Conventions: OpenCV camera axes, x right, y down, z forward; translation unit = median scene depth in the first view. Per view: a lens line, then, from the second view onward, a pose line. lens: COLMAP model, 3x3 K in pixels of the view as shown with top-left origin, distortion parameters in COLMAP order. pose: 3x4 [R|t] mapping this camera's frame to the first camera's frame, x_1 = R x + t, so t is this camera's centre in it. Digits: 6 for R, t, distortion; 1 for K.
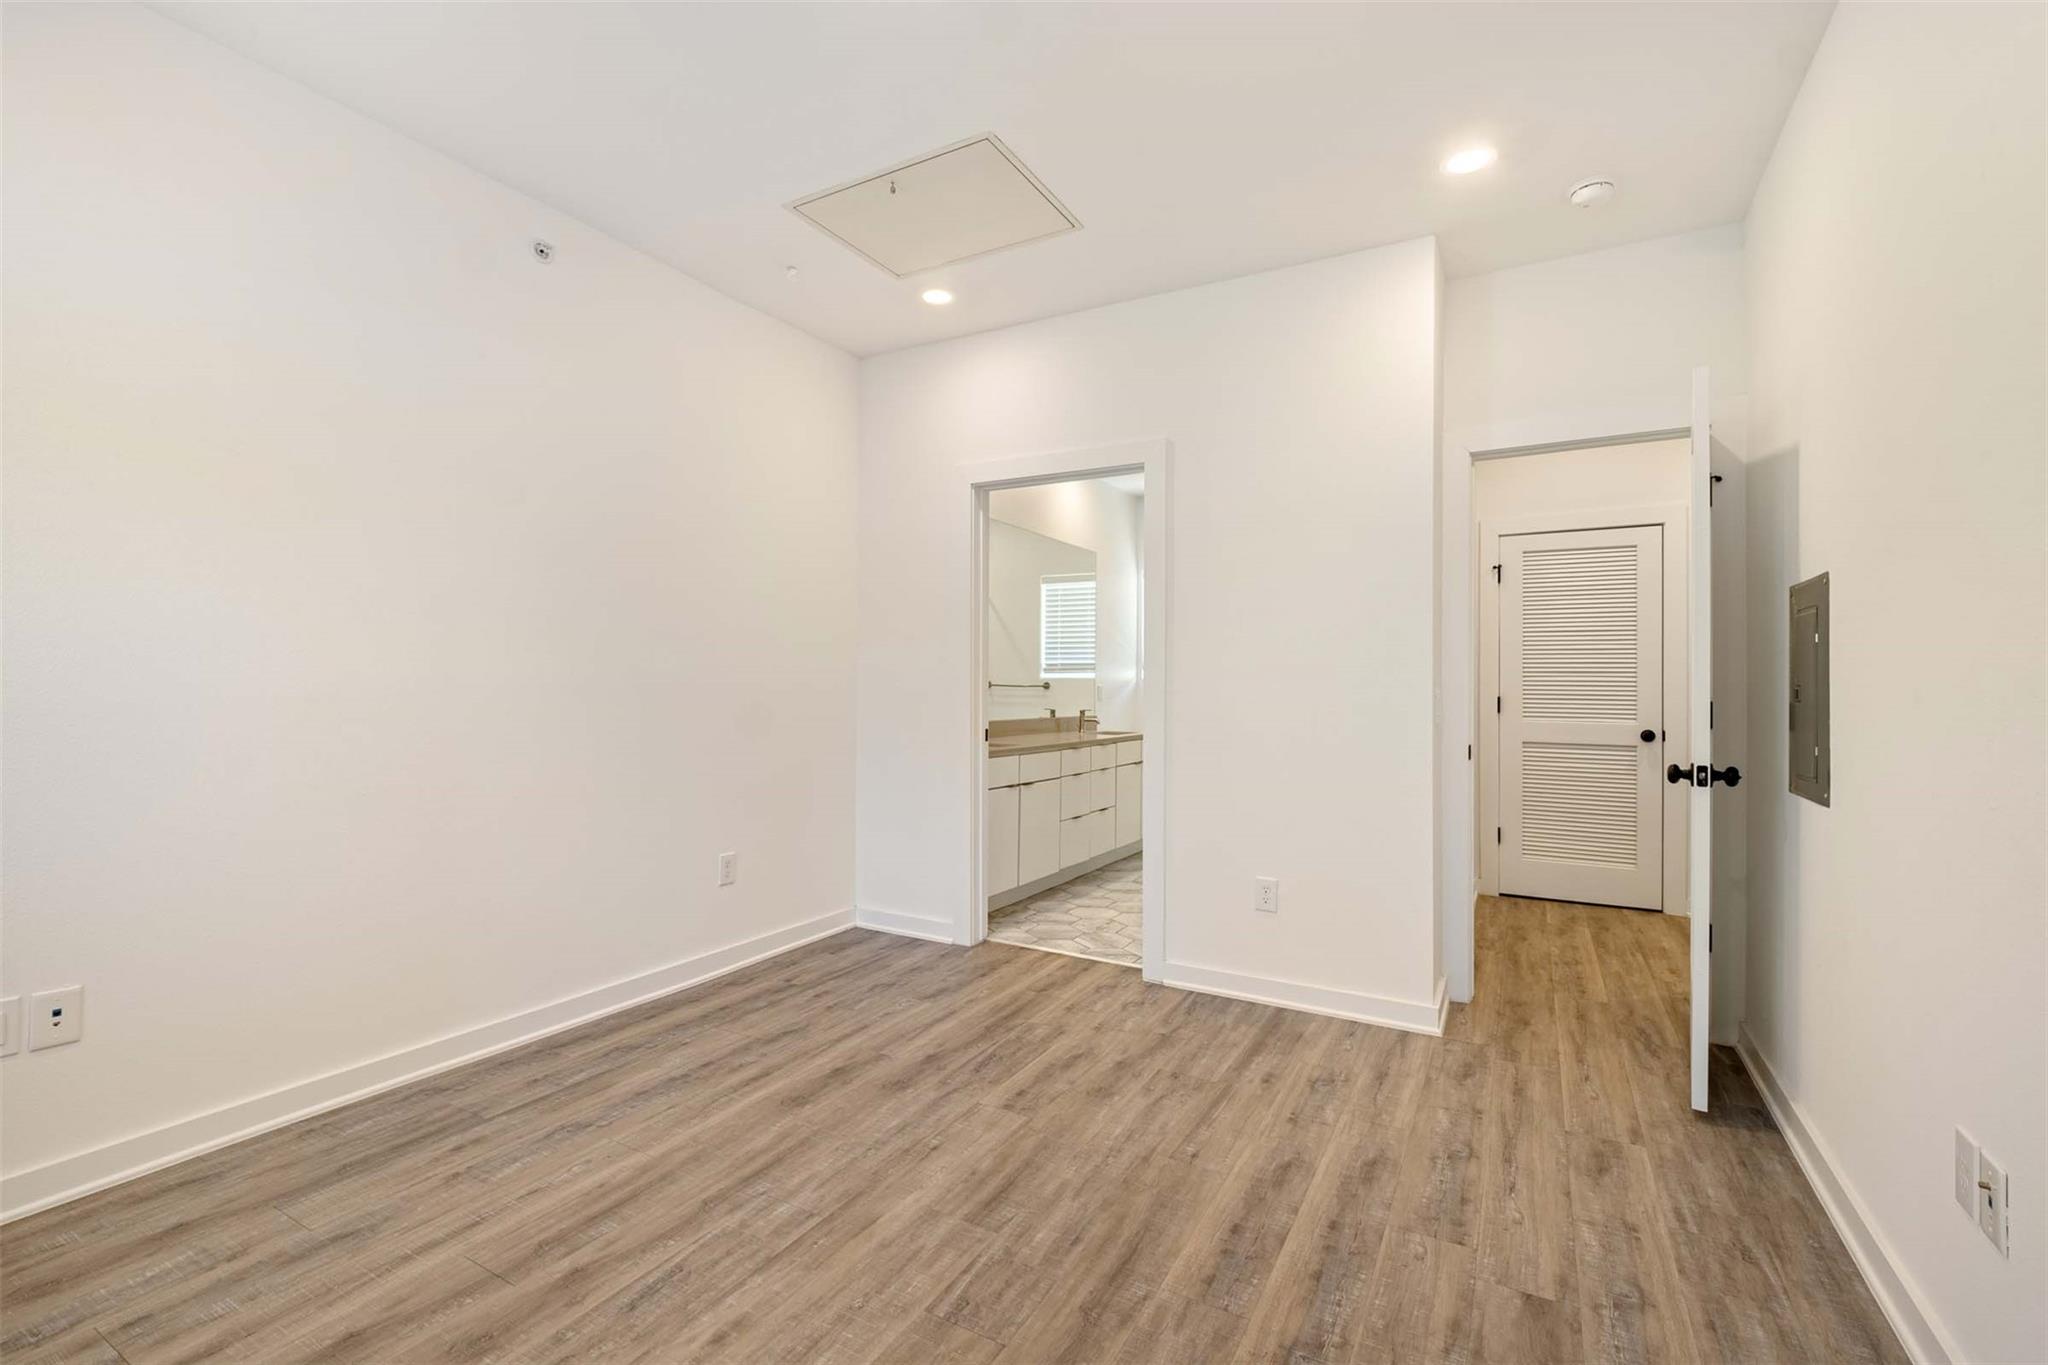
lens RADIAL K [[892.9, 0, 1025.8], [0, 892.9, 662.1], [0, 0, 1]] dist [0.004212, -0.006856]
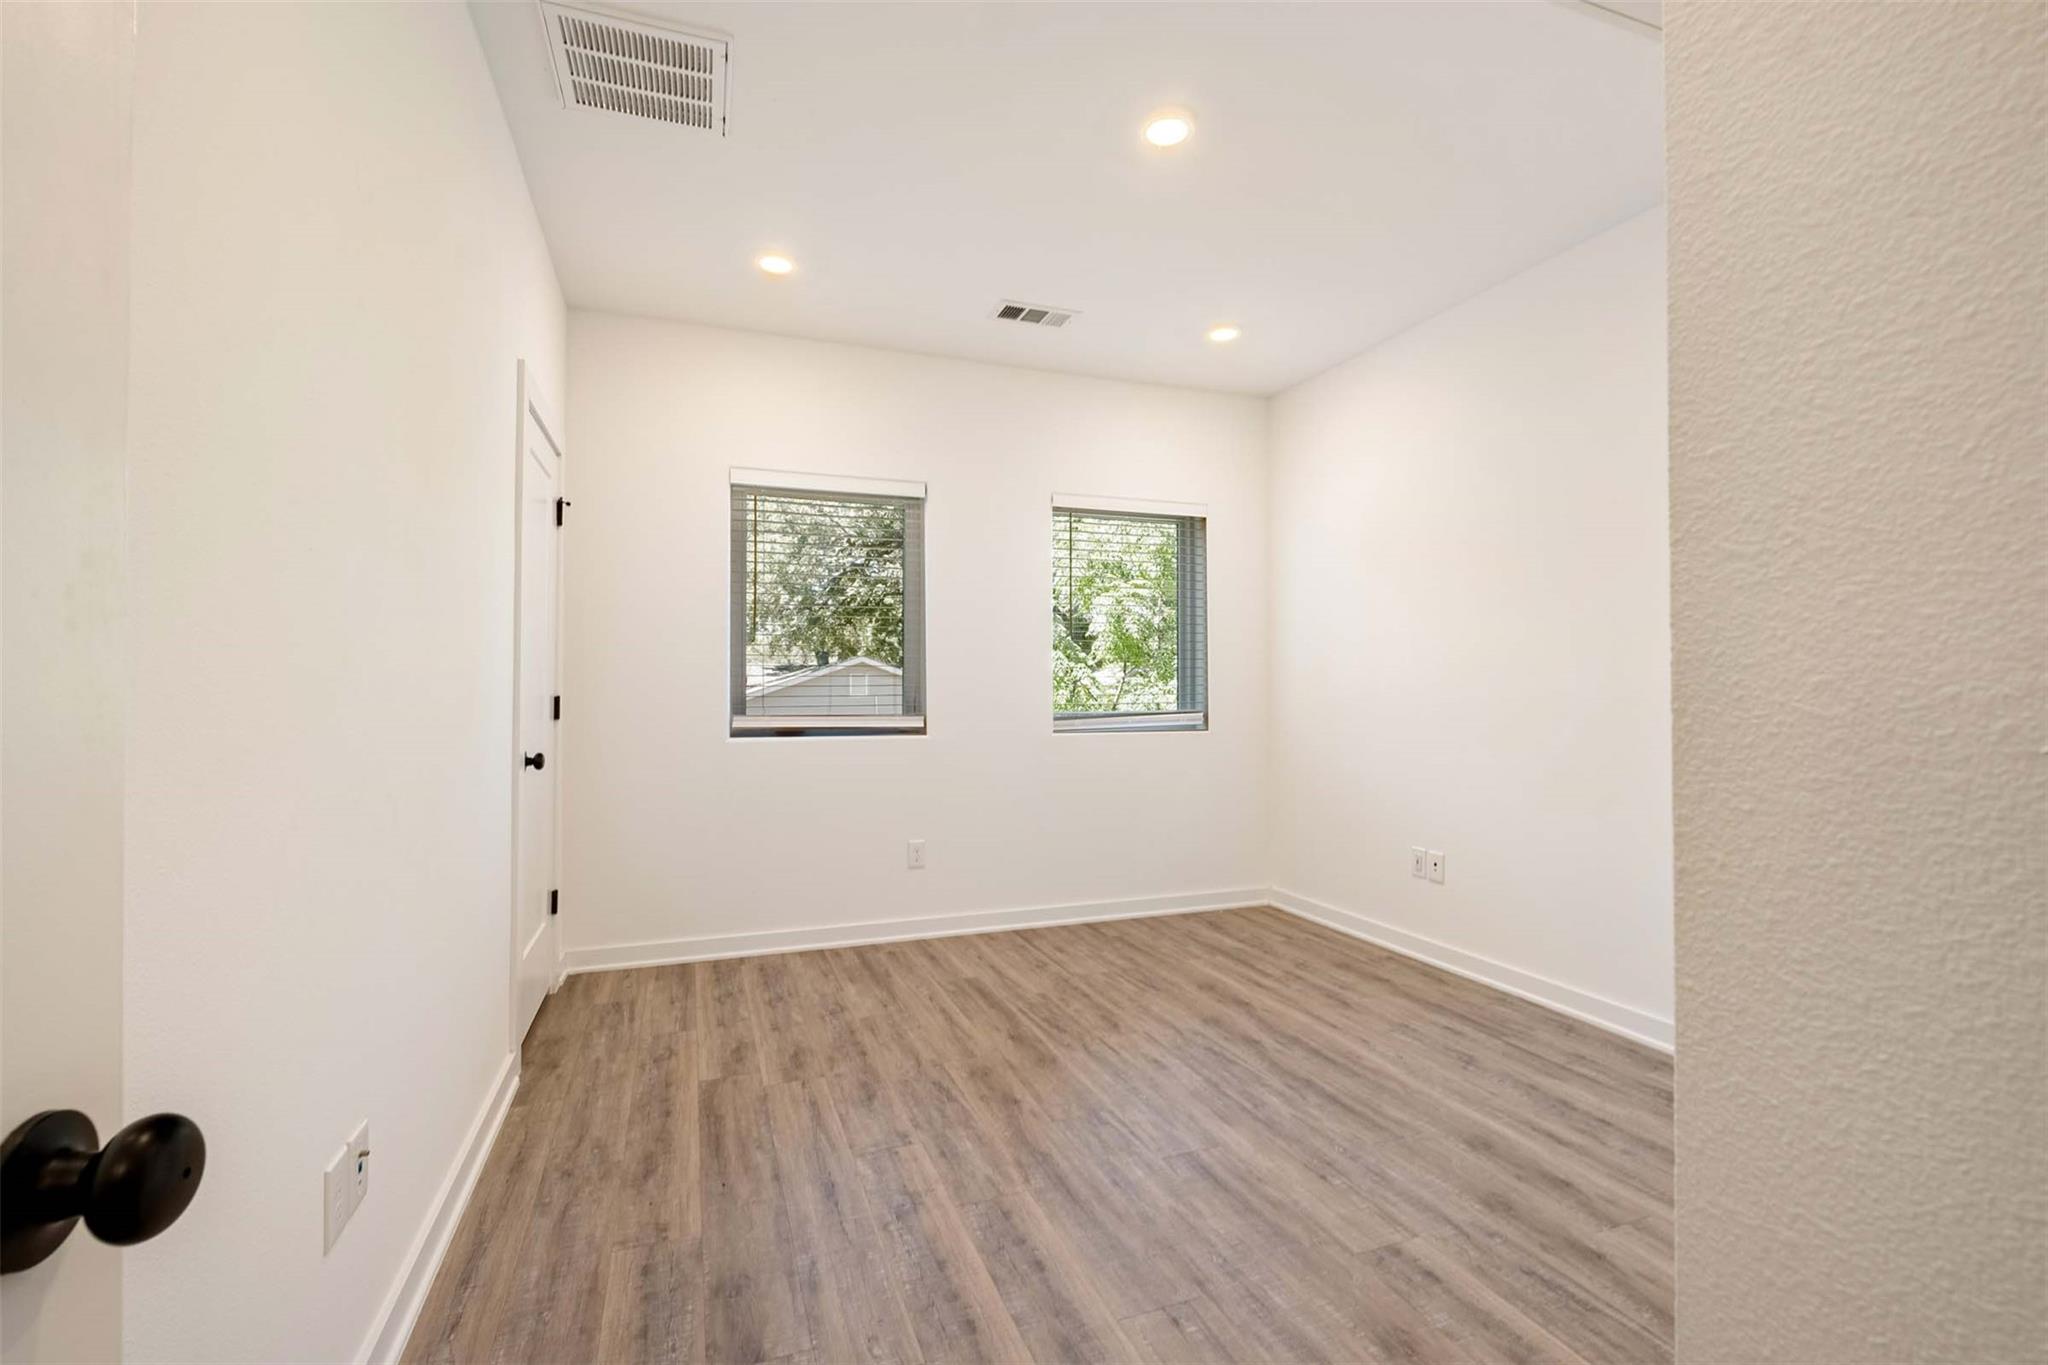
lens RADIAL K [[892.9, 0, 1025.8], [0, 892.9, 662.1], [0, 0, 1]] dist [0.004212, -0.006856]
pose [[-0.641311, -0.030232, -0.766685, 0.820398], [0.014754, 0.998553, -0.051716, 0.041363], [0.767139, -0.044478, -0.639937, 1.350608]]
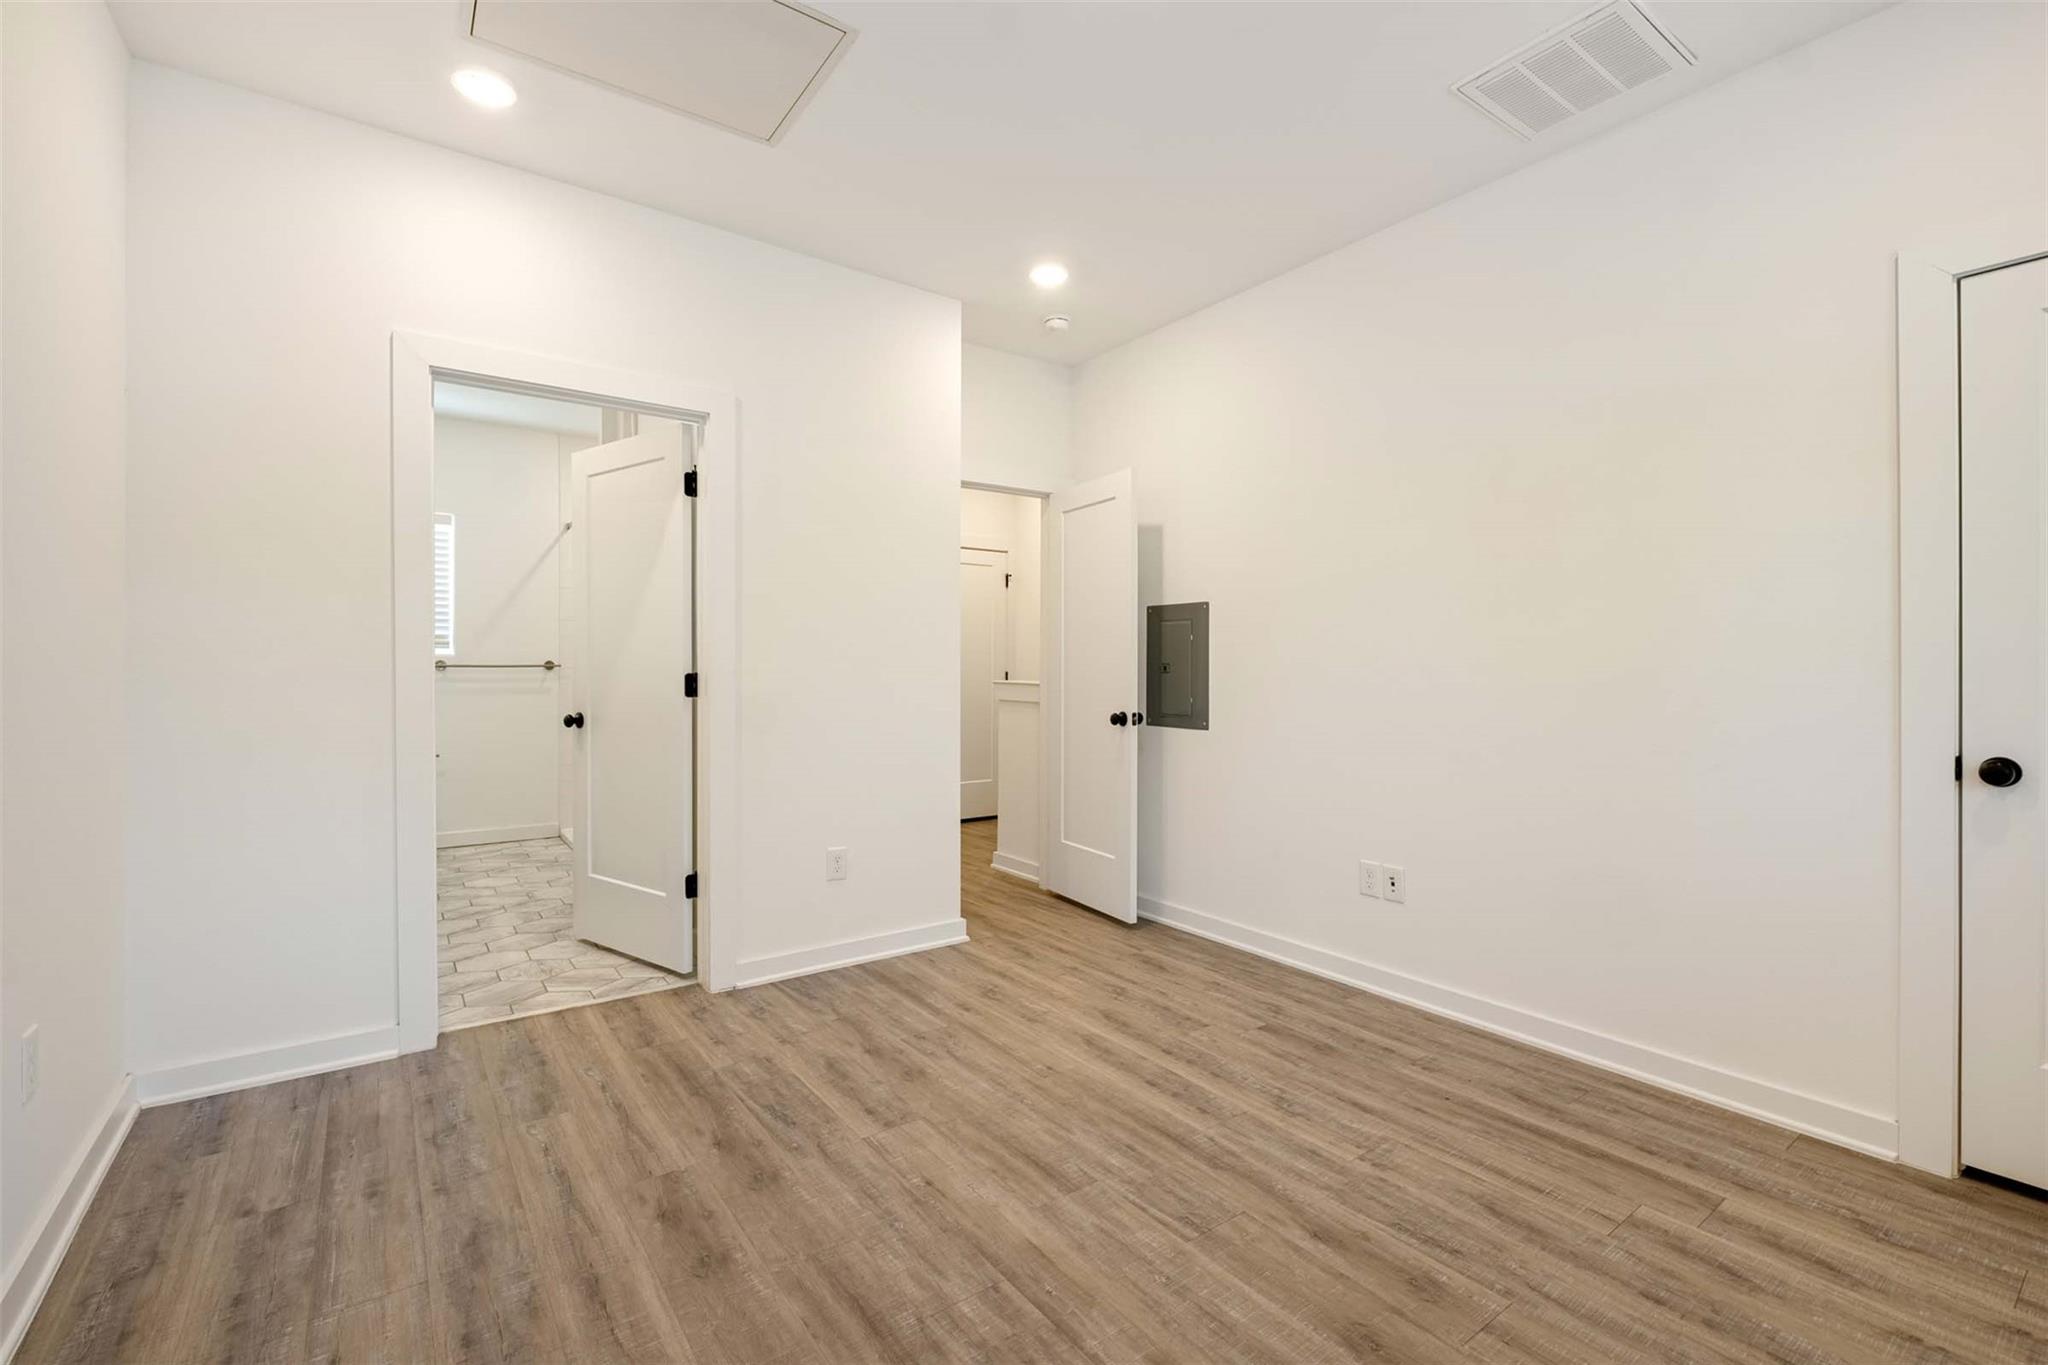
lens RADIAL K [[892.9, 0, 1025.8], [0, 892.9, 662.1], [0, 0, 1]] dist [0.004212, -0.006856]
pose [[0.411975, -0.003282, 0.911189, -0.853345], [-0.021875, 0.999670, 0.013491, 0.006693], [-0.910933, -0.025490, 0.411767, 0.539836]]
